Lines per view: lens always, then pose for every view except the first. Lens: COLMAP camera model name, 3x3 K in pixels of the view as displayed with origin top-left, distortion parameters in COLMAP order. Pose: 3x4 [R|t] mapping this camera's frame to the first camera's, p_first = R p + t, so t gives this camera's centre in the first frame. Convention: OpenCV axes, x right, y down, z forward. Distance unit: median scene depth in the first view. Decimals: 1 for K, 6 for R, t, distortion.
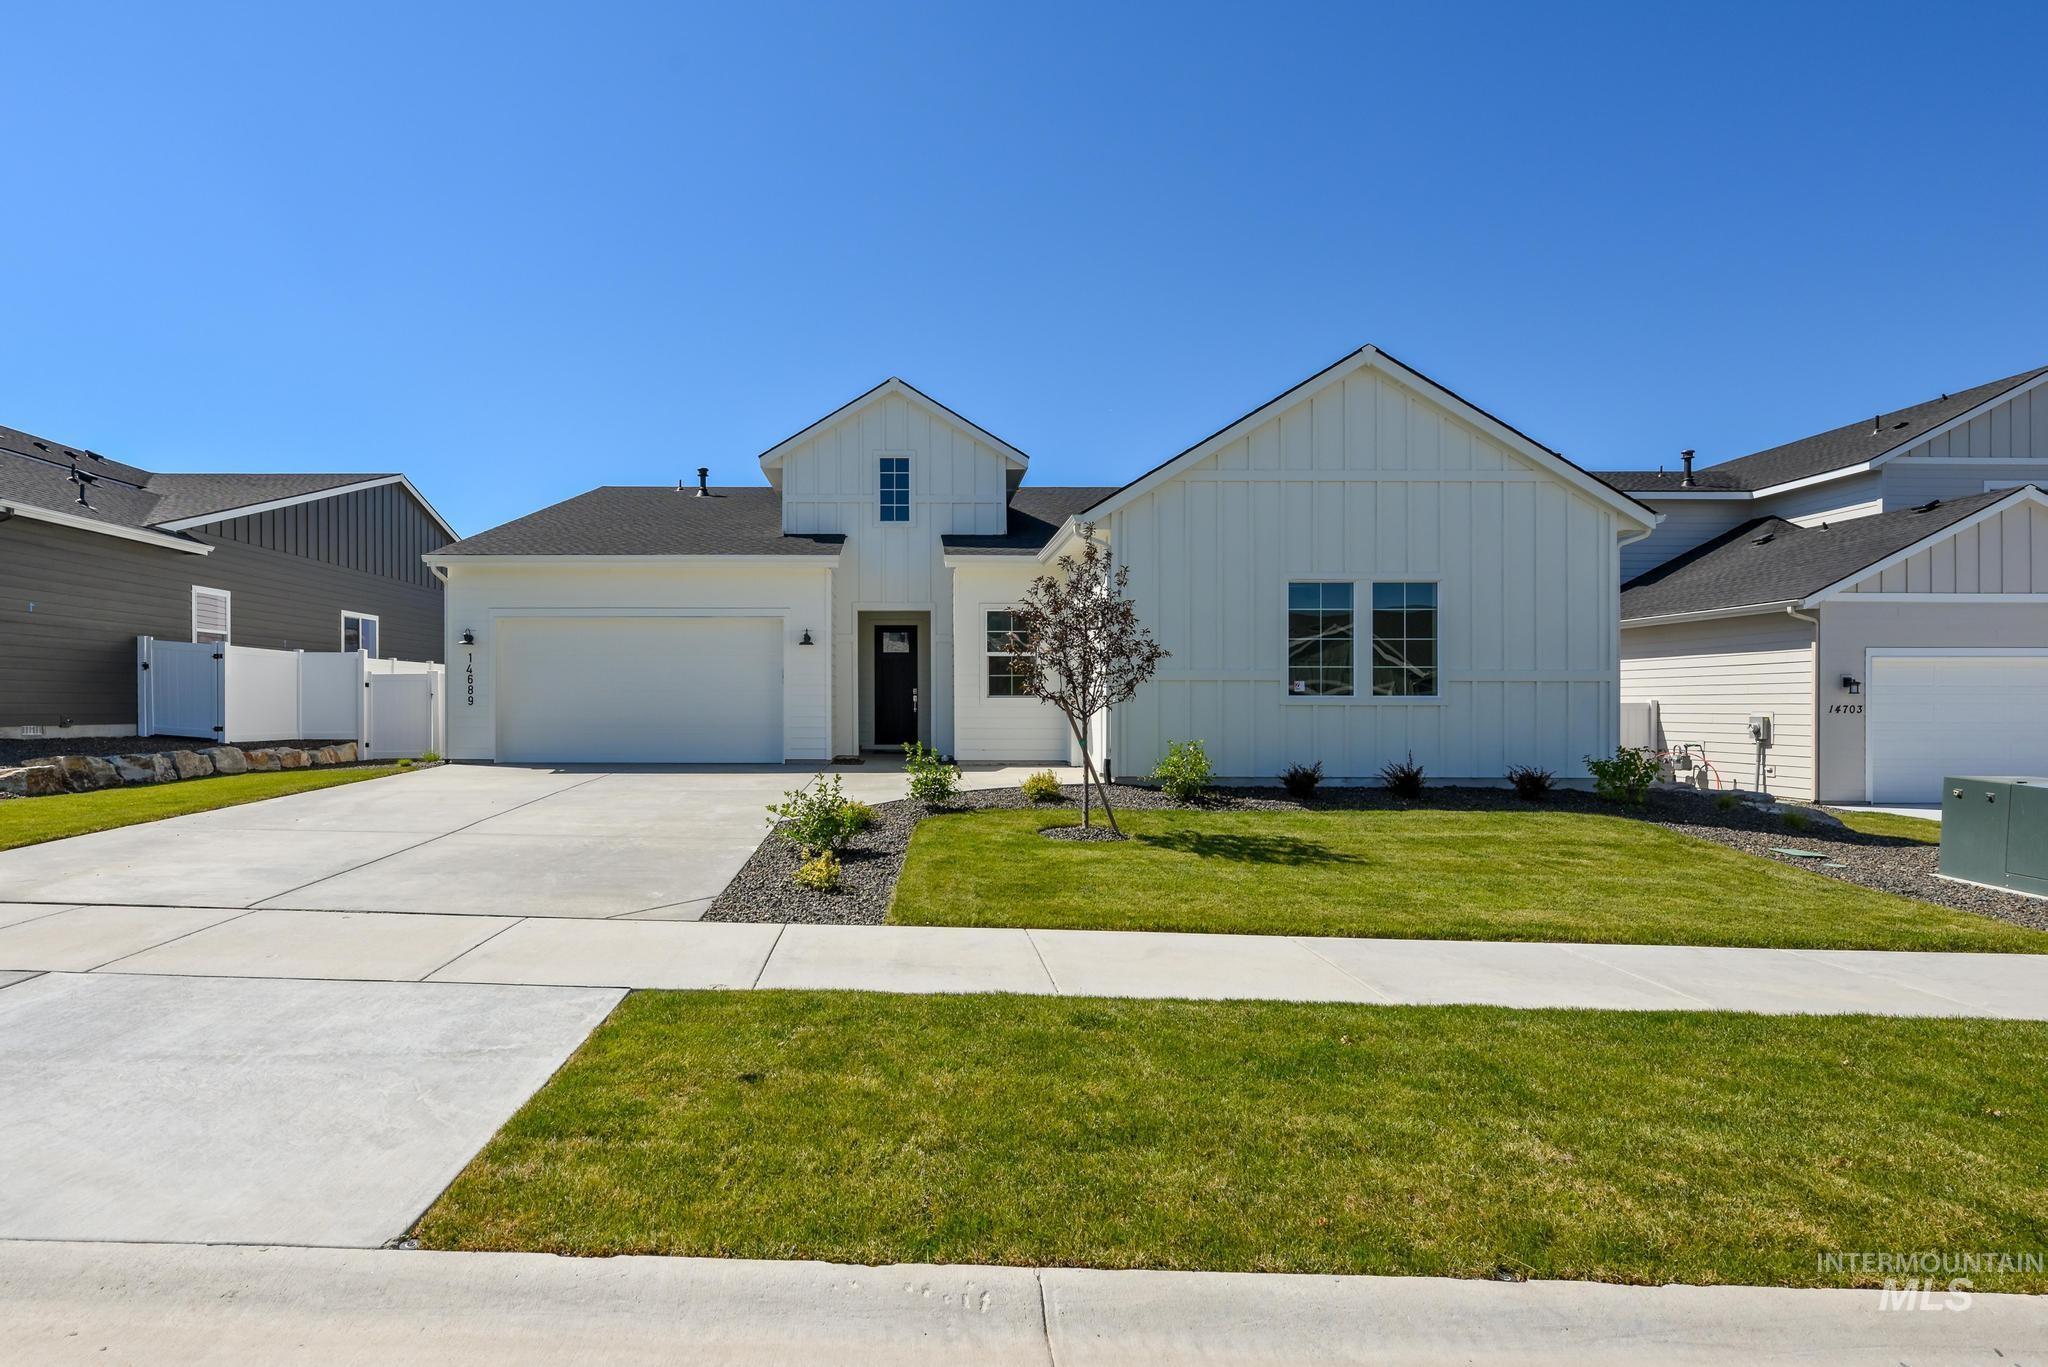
lens RADIAL K [[882.0, 0, 1021.8], [0, 882.0, 694.7], [0, 0, 1]] dist [0.001120, 0.000129]
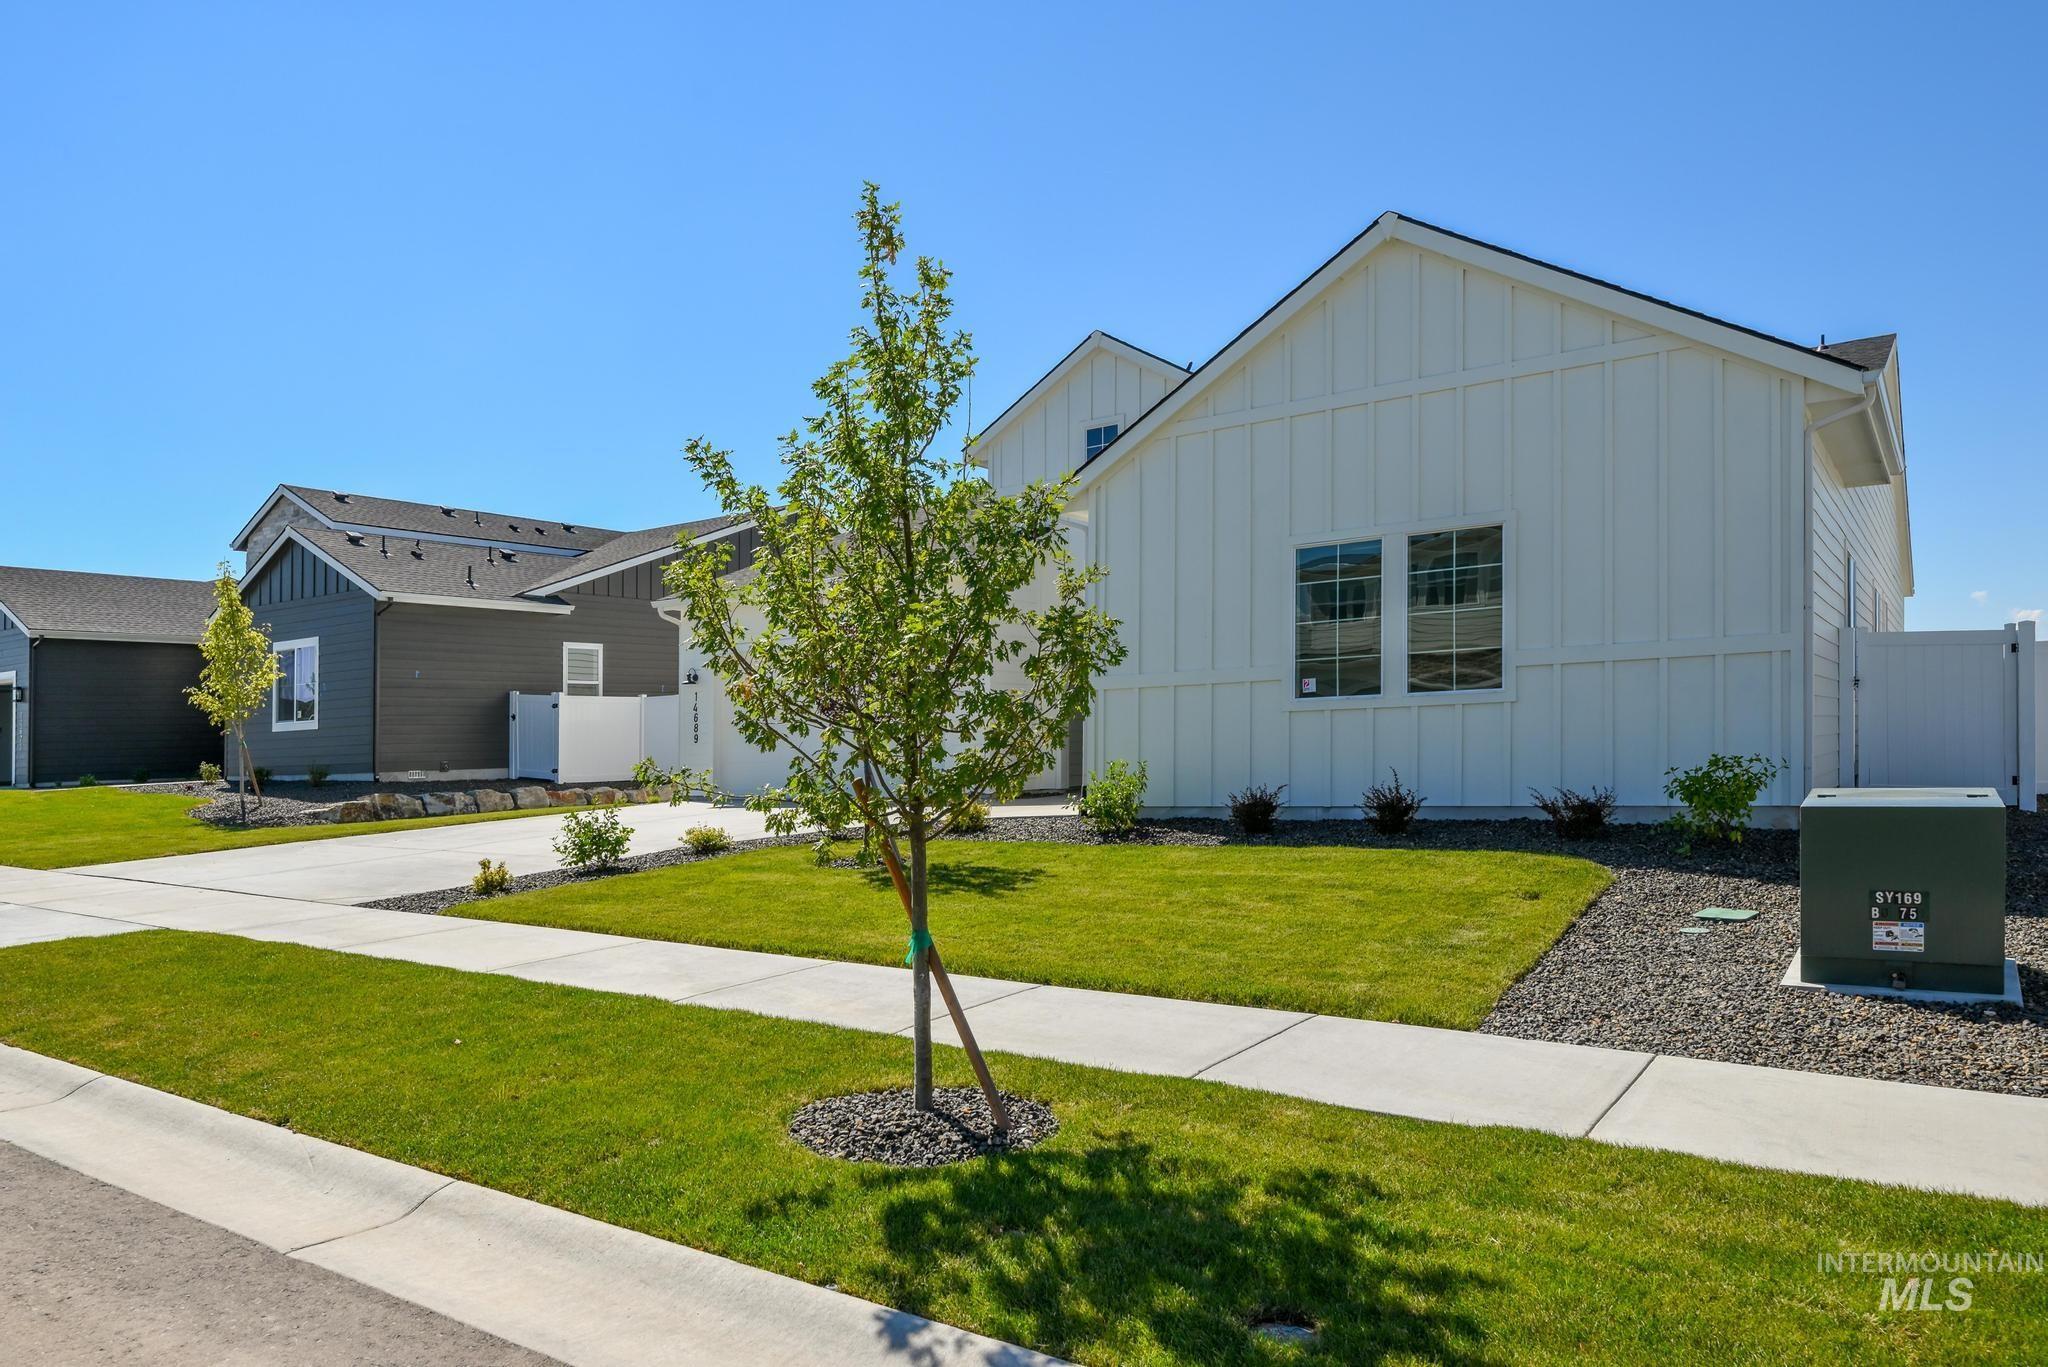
lens RADIAL K [[1213.5, 0, 1024.0], [0, 1213.5, 683.5], [0, 0, 1]] dist [-0.000220, 0.000117]
pose [[0.855117, -0.055701, -0.515434, 0.546898], [0.042792, 0.998402, -0.036901, 0.014245], [0.516666, 0.009498, 0.856134, -0.010537]]
